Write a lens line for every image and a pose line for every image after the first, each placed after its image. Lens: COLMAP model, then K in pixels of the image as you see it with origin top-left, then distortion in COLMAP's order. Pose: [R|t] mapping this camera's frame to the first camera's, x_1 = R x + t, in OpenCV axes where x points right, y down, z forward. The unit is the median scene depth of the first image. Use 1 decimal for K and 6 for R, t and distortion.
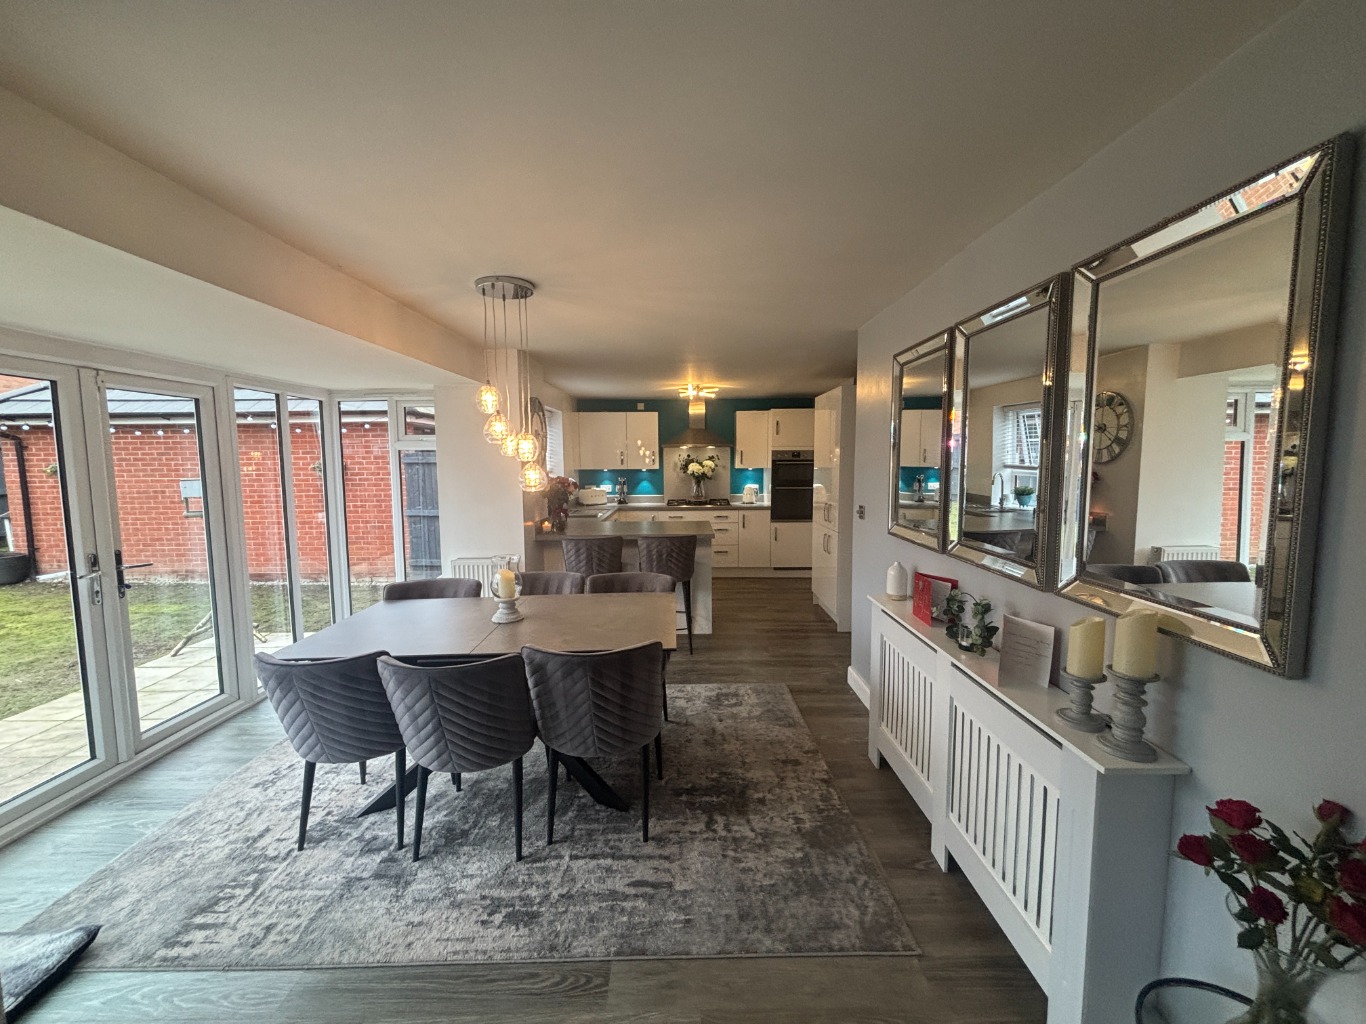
lens RADIAL K [[552.4, 0, 681.7], [0, 552.4, 506.6], [0, 0, 1]] dist [-0.002873, -0.000265]
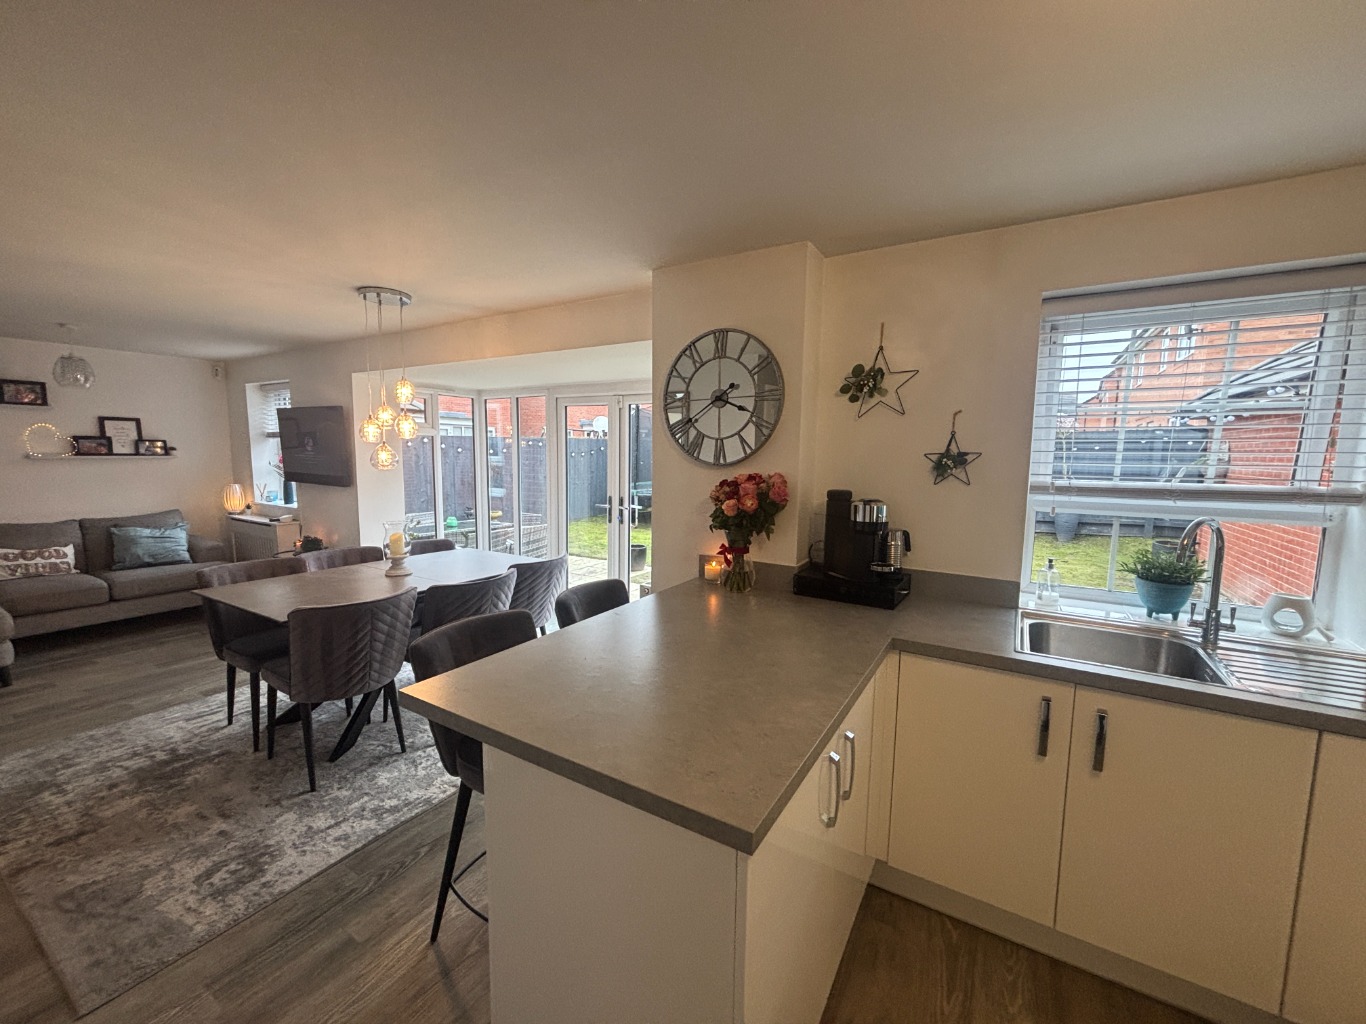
lens RADIAL K [[552.4, 0, 678.1], [0, 552.4, 509.1], [0, 0, 1]] dist [-0.002873, -0.000265]
pose [[-0.525511, 0.099919, -0.844899, 0.305984], [-0.082181, 0.982474, 0.167304, -0.146483], [0.846809, 0.157355, -0.508089, 1.764519]]
